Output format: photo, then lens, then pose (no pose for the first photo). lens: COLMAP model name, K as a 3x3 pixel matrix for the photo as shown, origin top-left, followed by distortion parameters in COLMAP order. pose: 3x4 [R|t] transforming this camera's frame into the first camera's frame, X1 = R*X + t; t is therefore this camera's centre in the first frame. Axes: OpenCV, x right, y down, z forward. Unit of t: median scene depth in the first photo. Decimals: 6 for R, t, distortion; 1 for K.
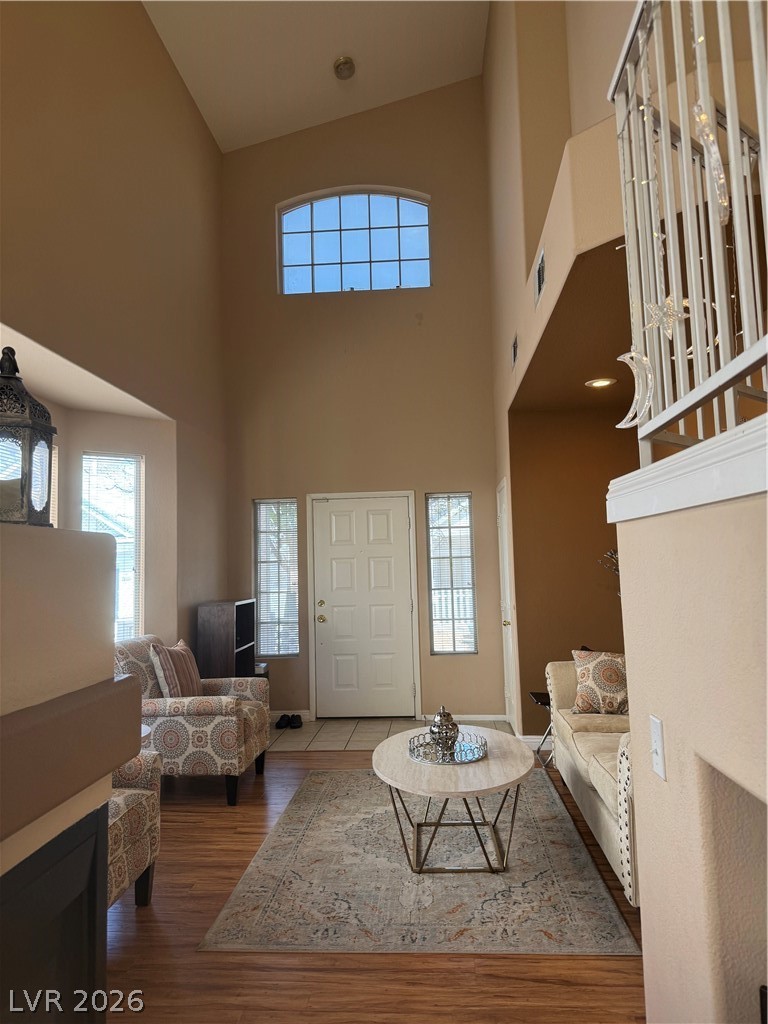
lens RADIAL K [[728.4, 0, 384.2], [0, 728.4, 517.1], [0, 0, 1]] dist [0.034715, -0.044757]
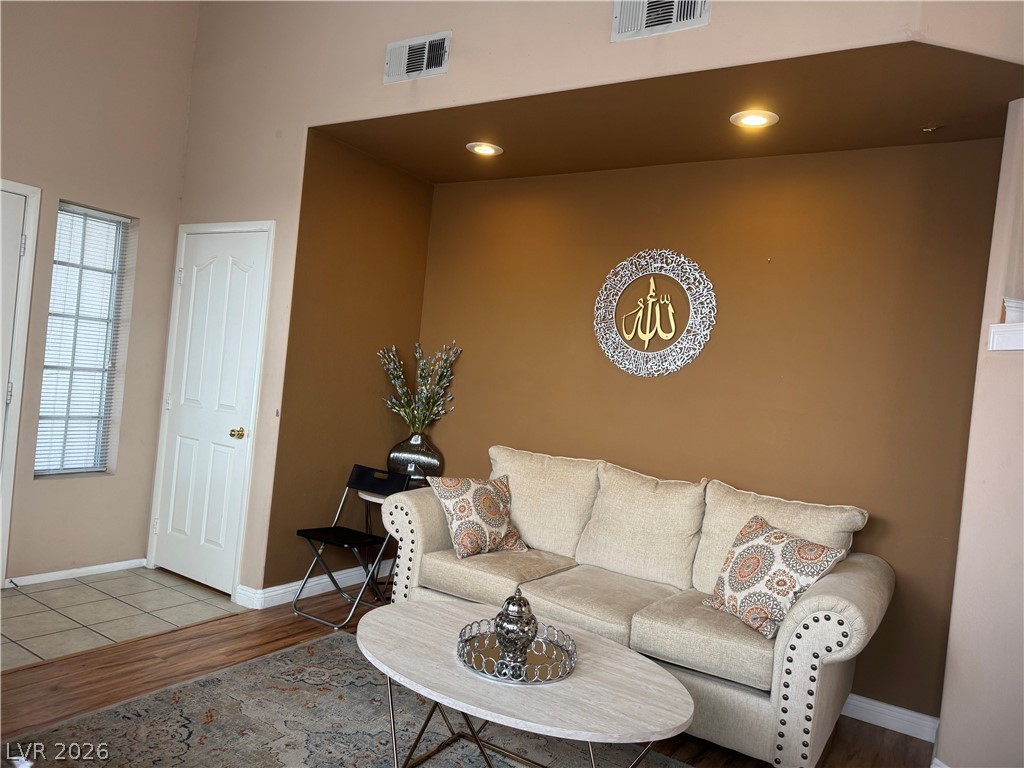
lens RADIAL K [[728.4, 0, 514.2], [0, 728.4, 382.5], [0, 0, 1]] dist [0.034715, -0.044757]
pose [[0.457342, 0.078664, 0.885805, -0.226135], [-0.172768, 0.984961, 0.001731, 0.036664], [-0.872347, -0.153830, 0.464054, 0.319633]]
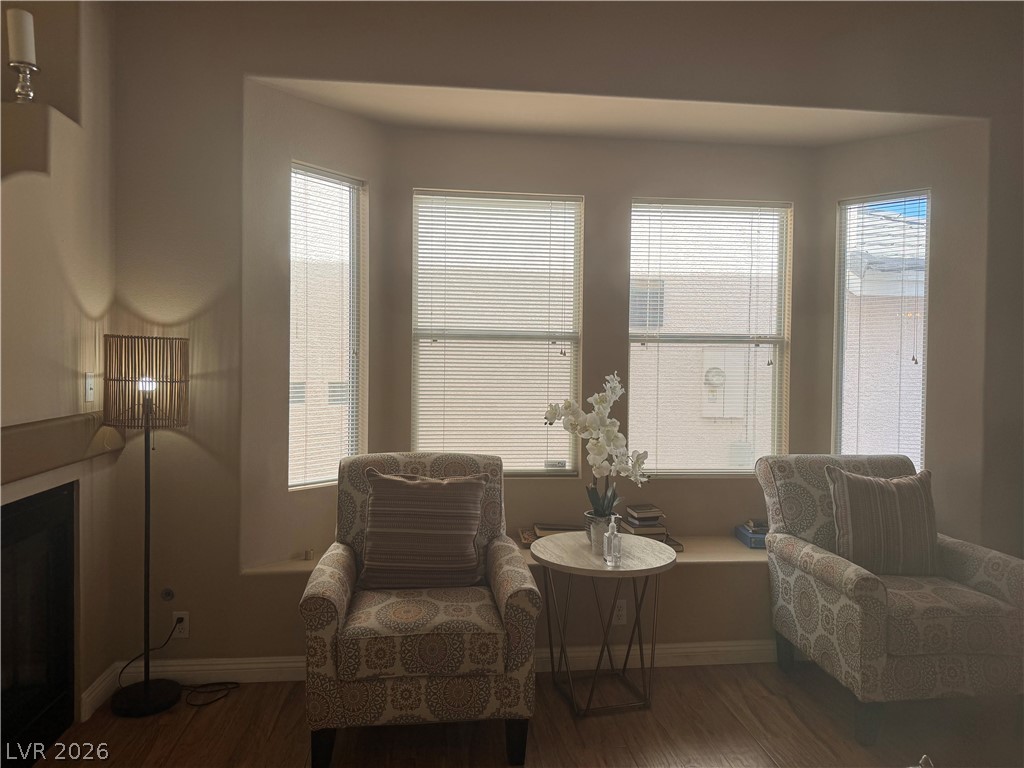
lens RADIAL K [[728.4, 0, 511.7], [0, 728.4, 376.2], [0, 0, 1]] dist [0.034715, -0.044757]
pose [[0.197023, 0.054180, -0.978901, 0.325001], [0.051840, 0.996499, 0.065588, 0.028489], [0.979027, -0.063669, 0.193524, 0.612634]]
